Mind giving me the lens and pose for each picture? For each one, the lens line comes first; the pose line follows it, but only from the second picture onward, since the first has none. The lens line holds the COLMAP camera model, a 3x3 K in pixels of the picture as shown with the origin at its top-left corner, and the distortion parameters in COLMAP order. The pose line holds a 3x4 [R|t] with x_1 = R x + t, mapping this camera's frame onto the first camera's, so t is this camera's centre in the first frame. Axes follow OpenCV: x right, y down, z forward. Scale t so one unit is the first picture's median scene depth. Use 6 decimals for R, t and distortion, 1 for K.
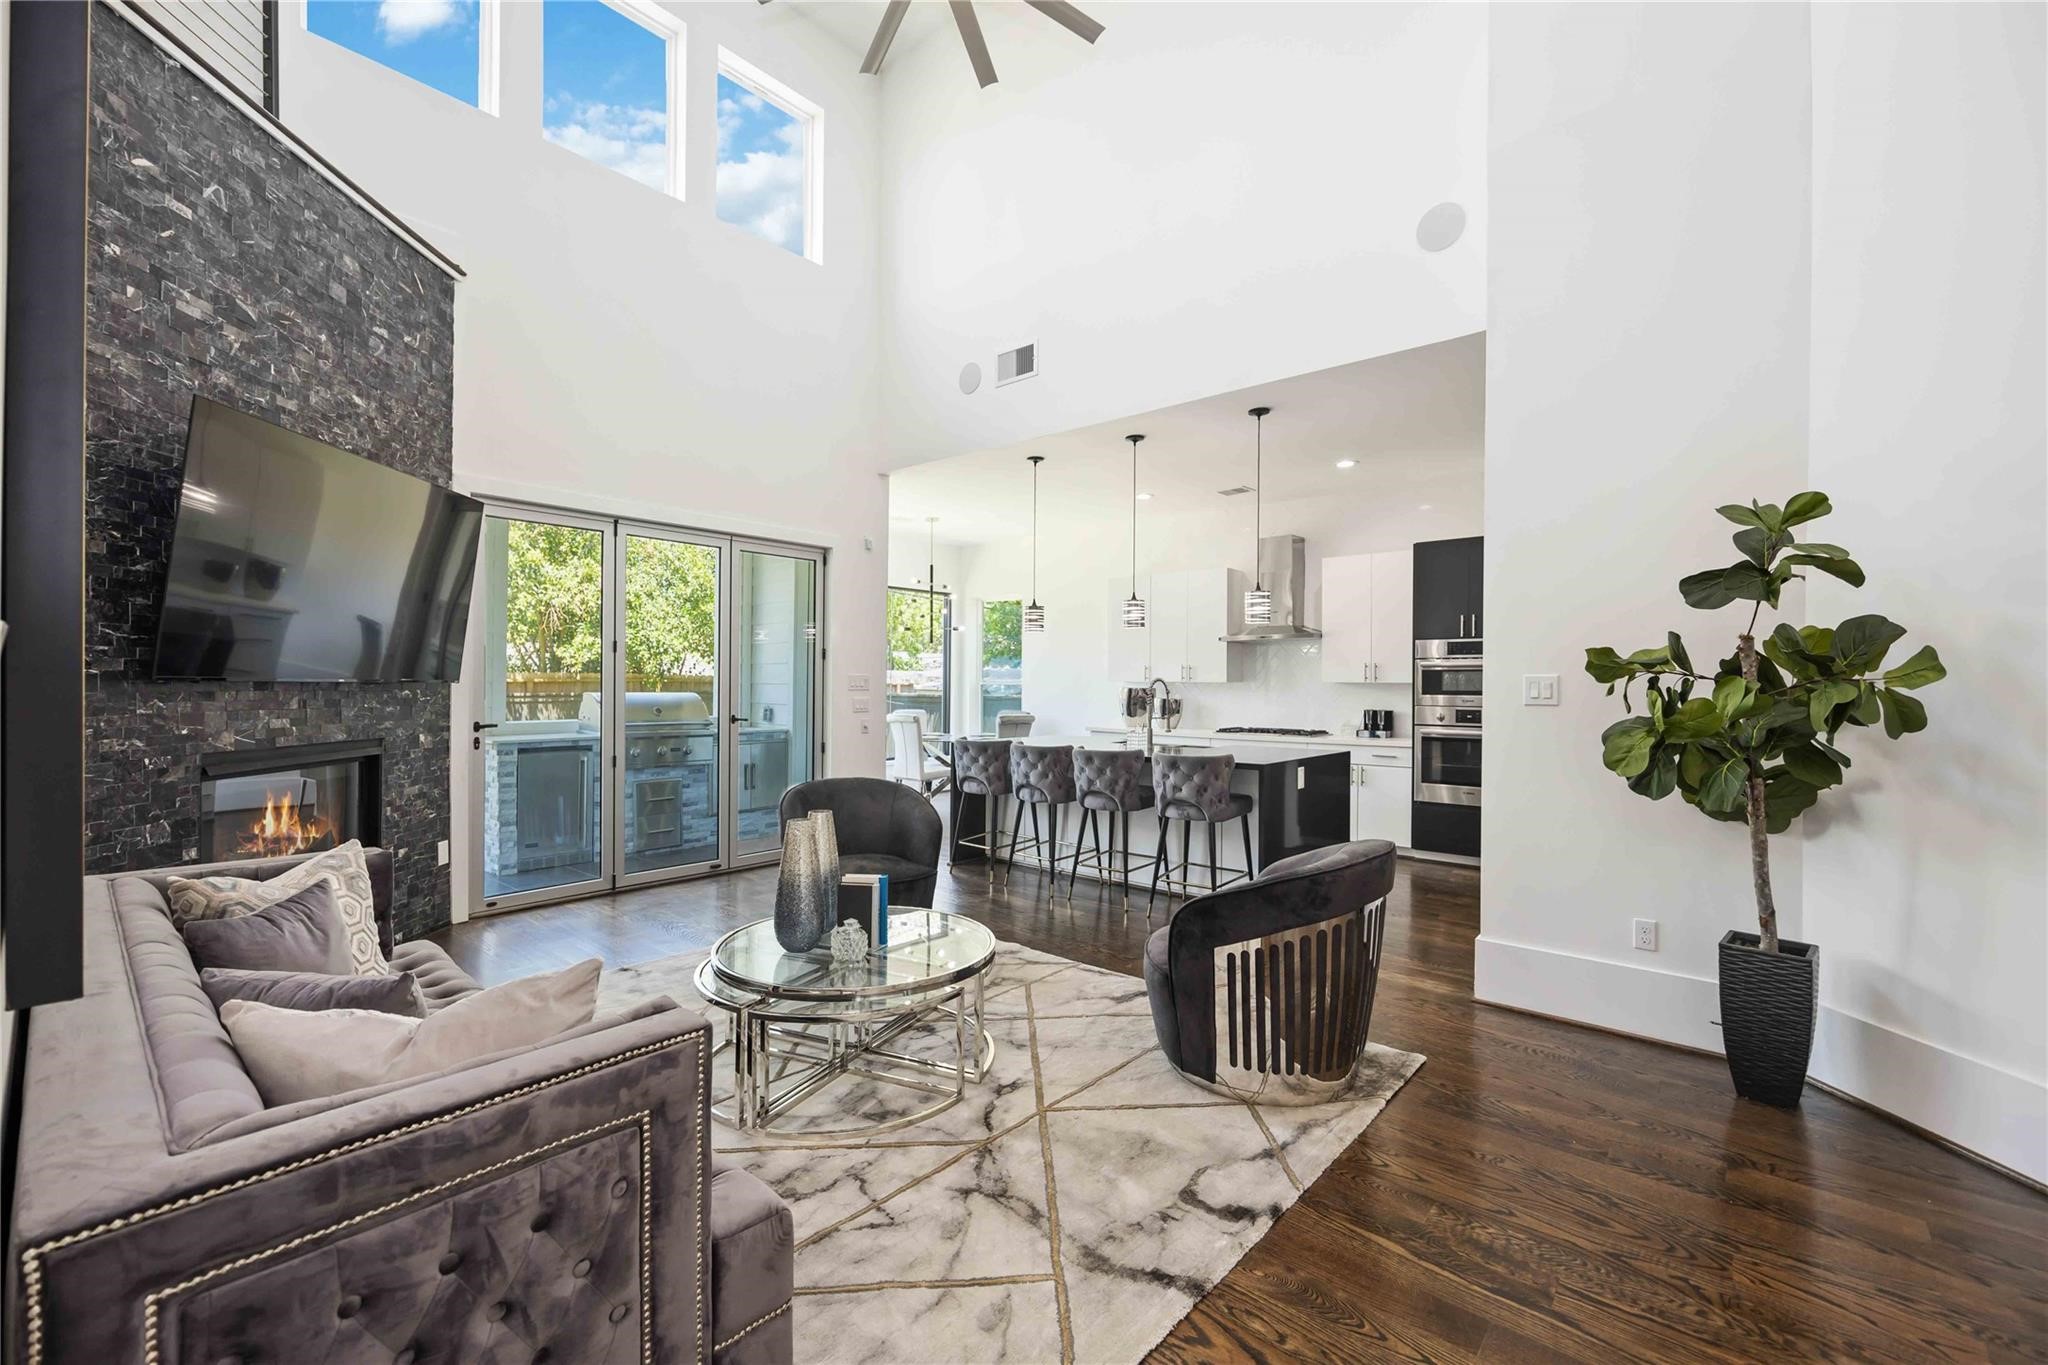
lens RADIAL K [[850.6, 0, 1024.0], [0, 850.6, 682.5], [0, 0, 1]] dist [0.000016, -0.000383]
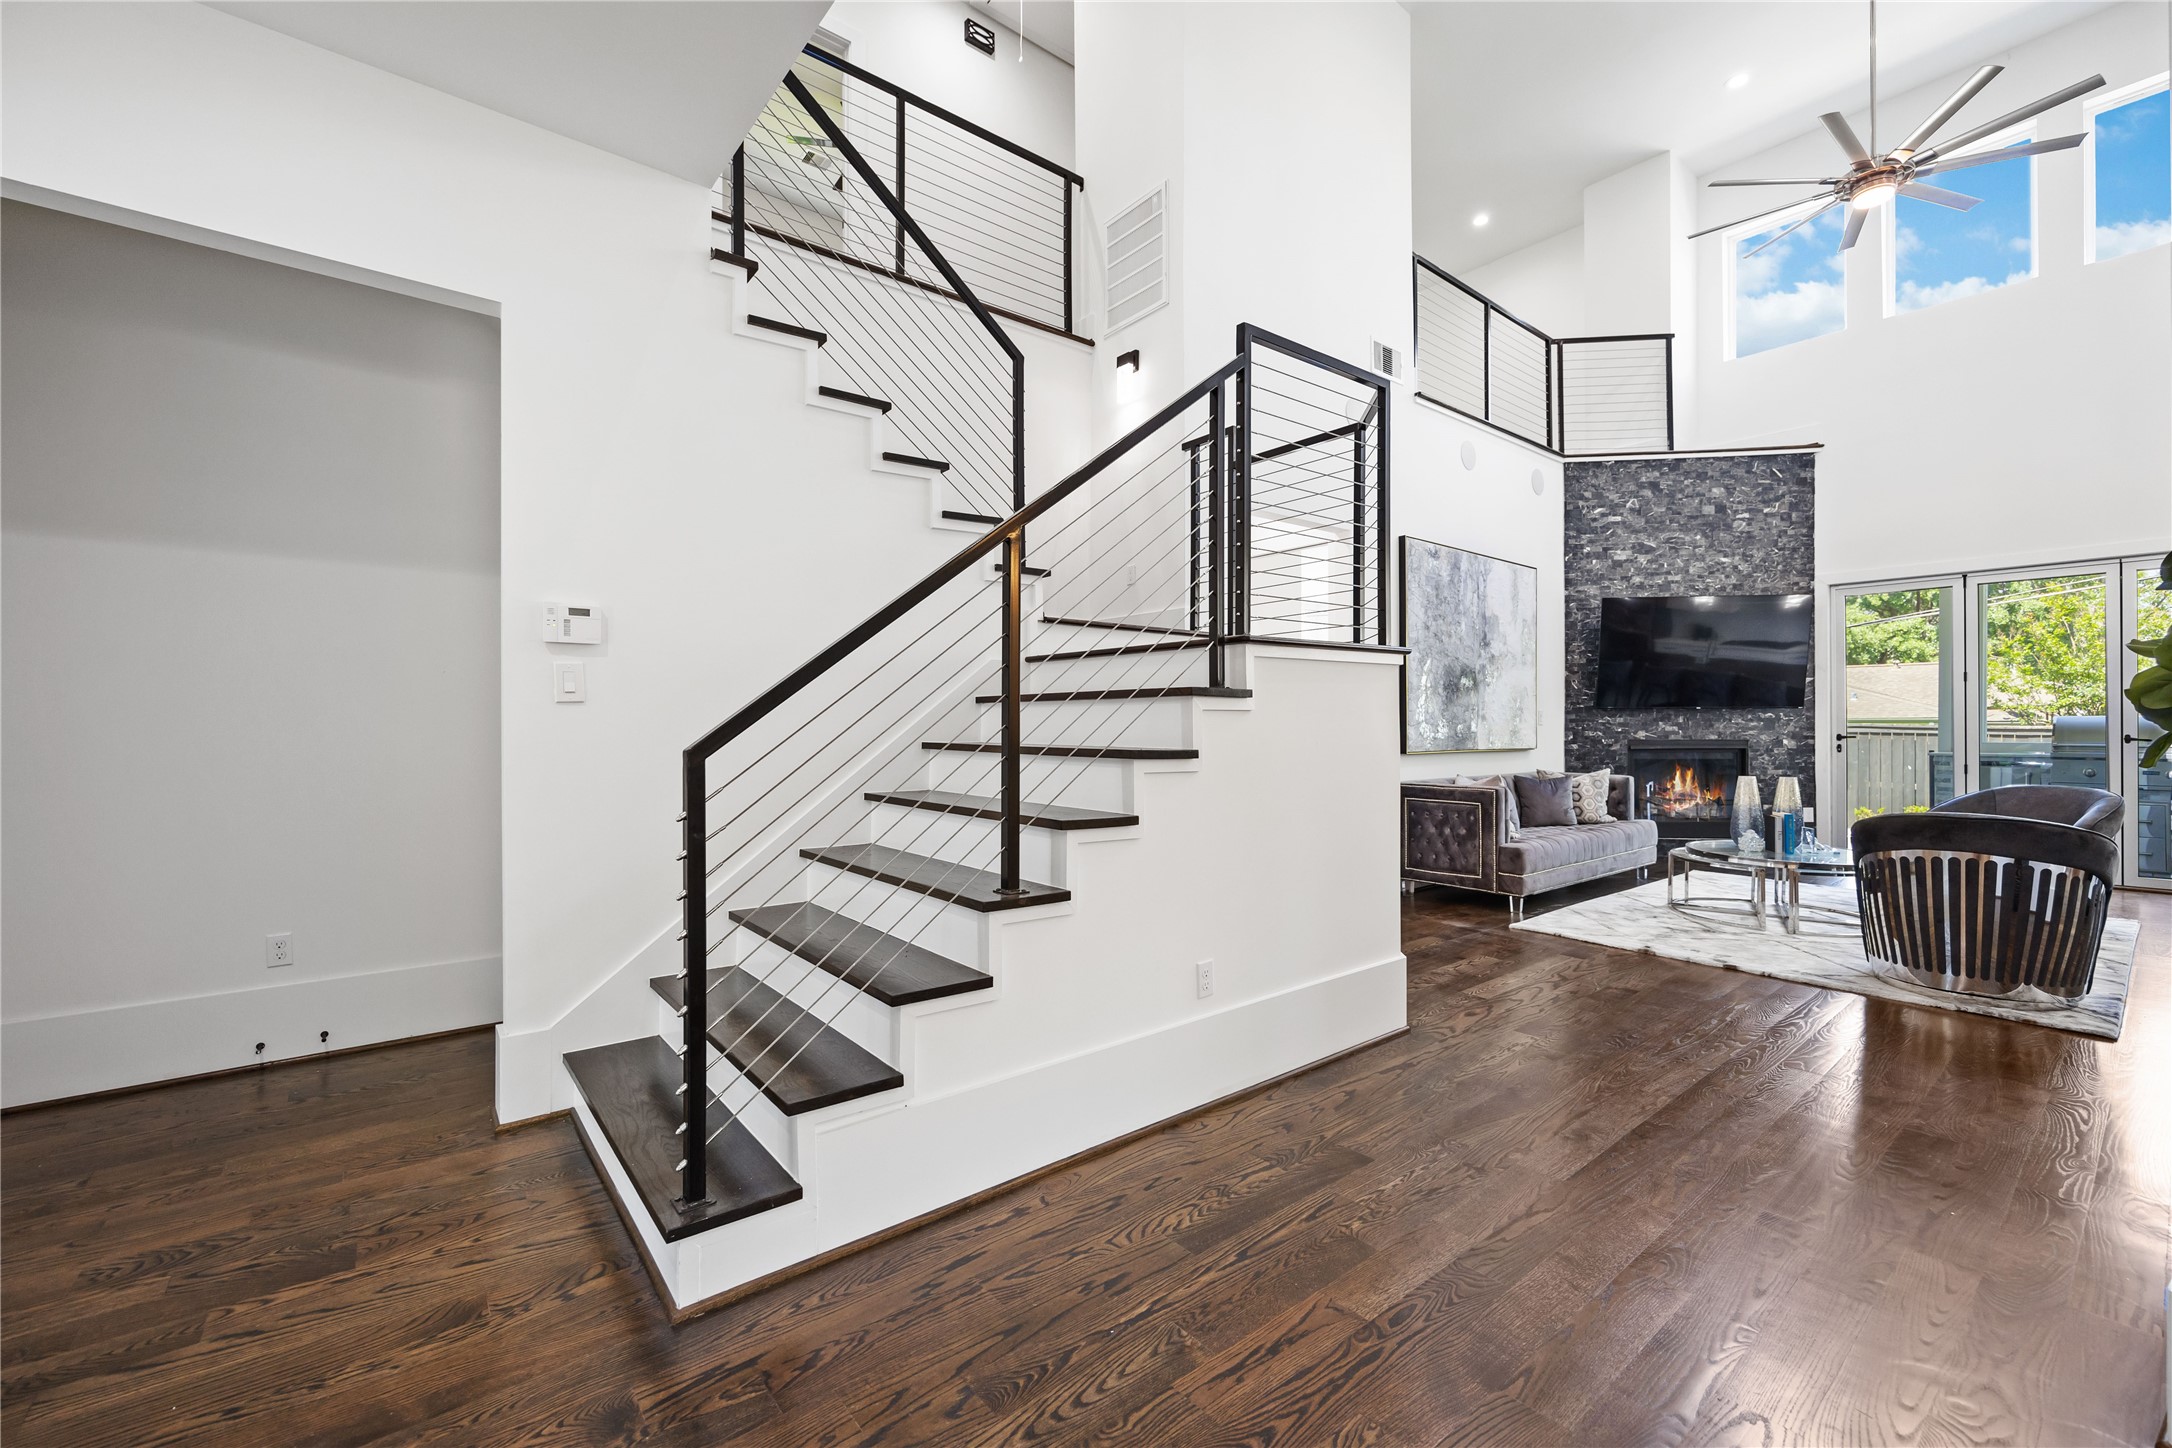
lens RADIAL K [[902.1, 0, 1086.0], [0, 902.1, 724.0], [0, 0, 1]] dist [0.000016, -0.000383]
pose [[-0.171484, -0.006140, -0.985168, 1.624468], [0.004994, 0.999962, -0.007102, 0.045589], [0.985174, -0.006138, -0.171447, -0.064467]]
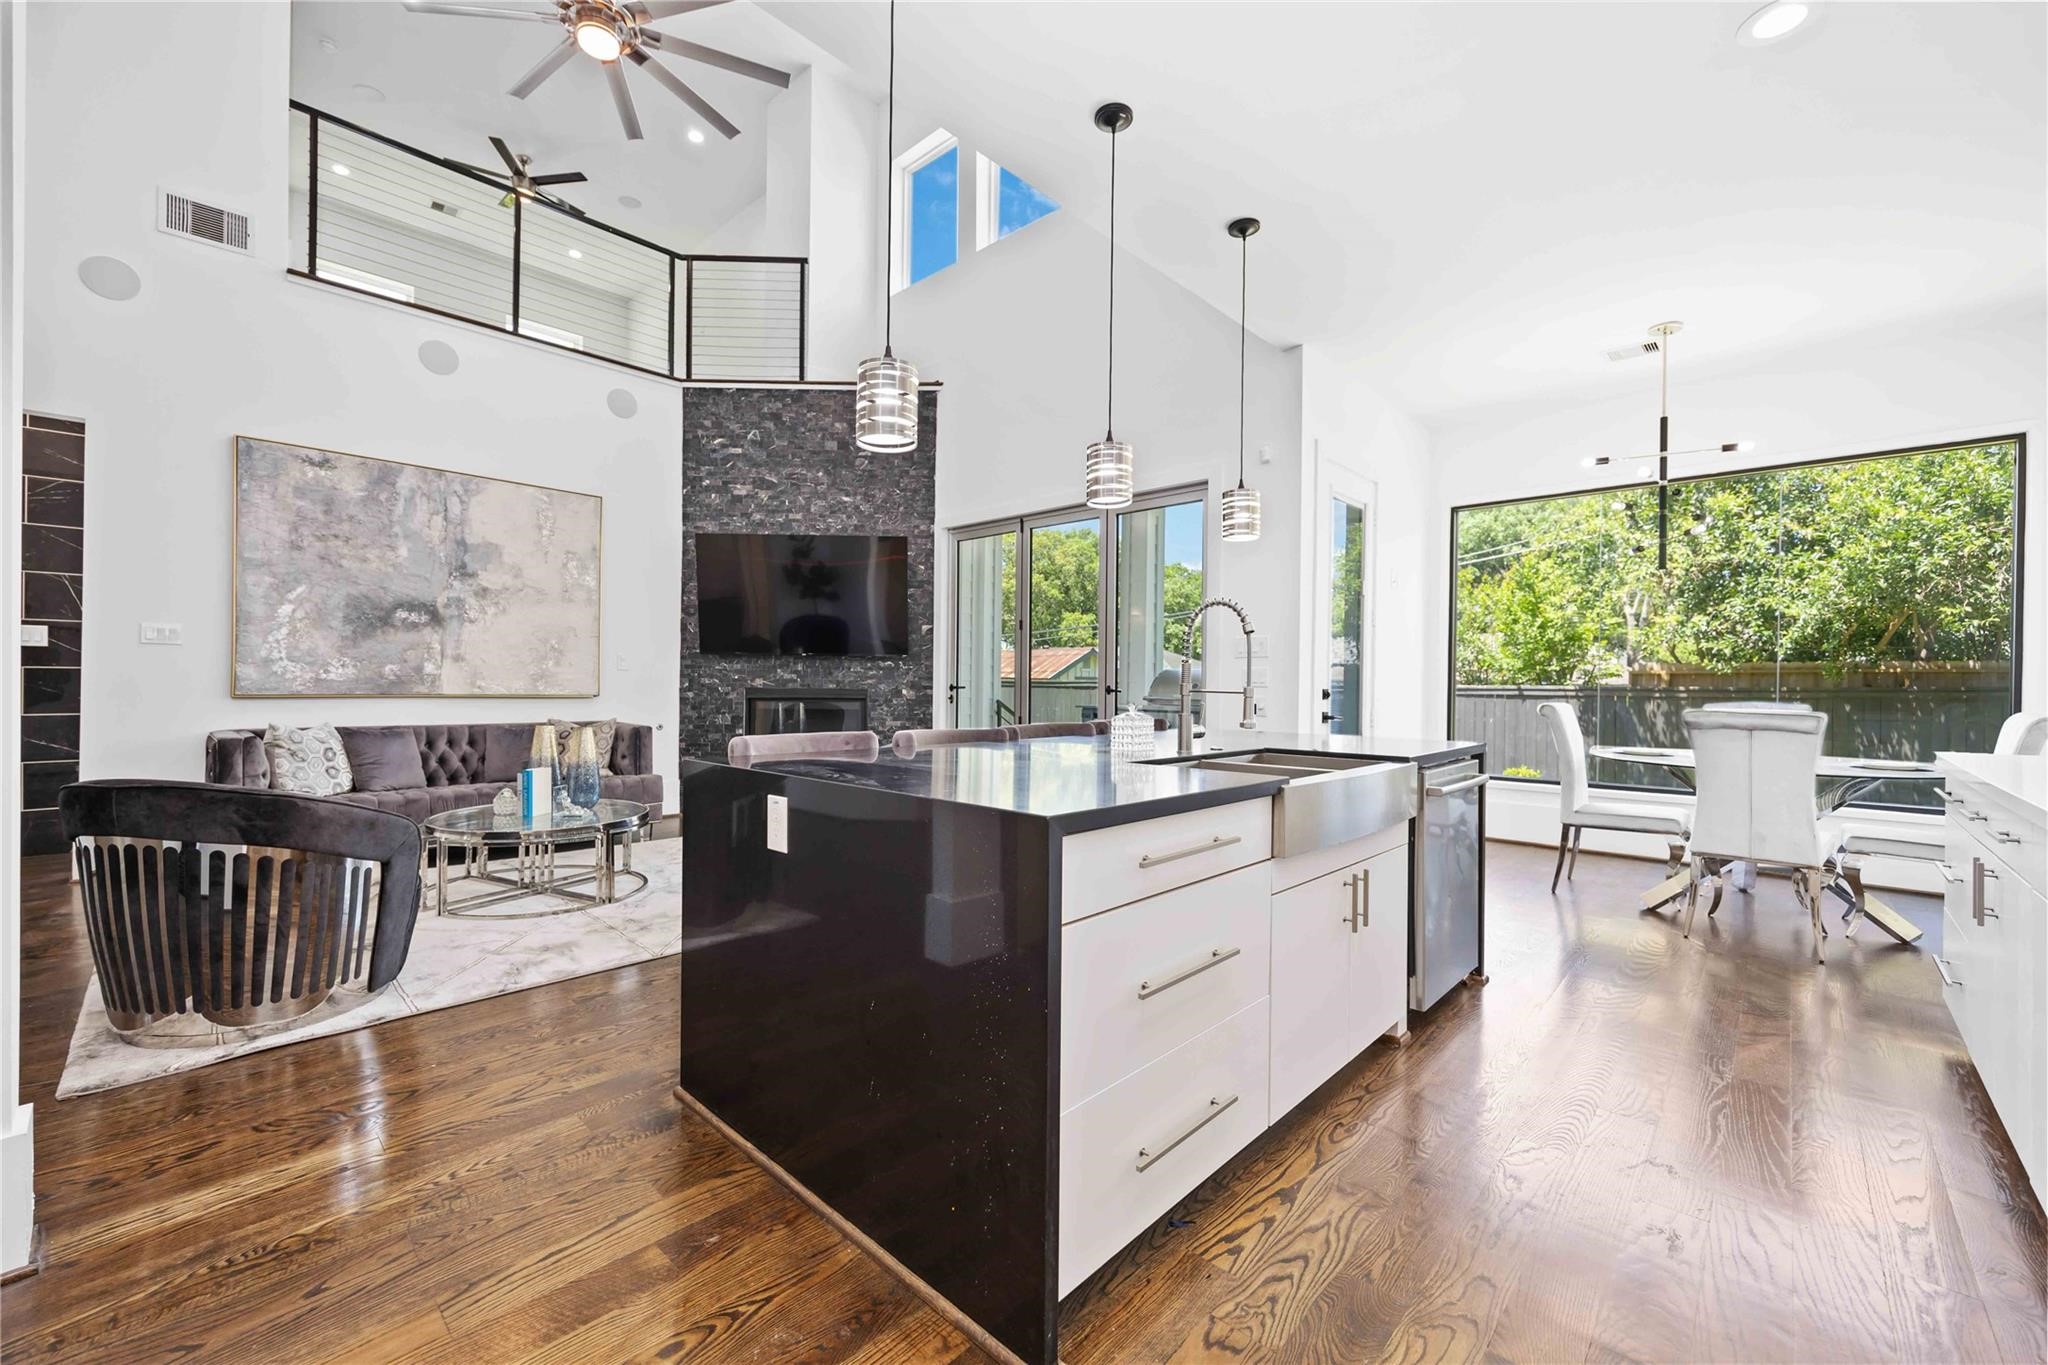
lens RADIAL K [[818.8, 0, 1024.0], [0, 818.8, 682.5], [0, 0, 1]] dist [-0.002083, -0.000159]
pose [[-0.035993, -0.006148, -0.999333, 1.046780], [-0.007359, 0.999956, -0.005886, 0.070095], [0.999325, 0.007142, -0.036037, 1.630802]]
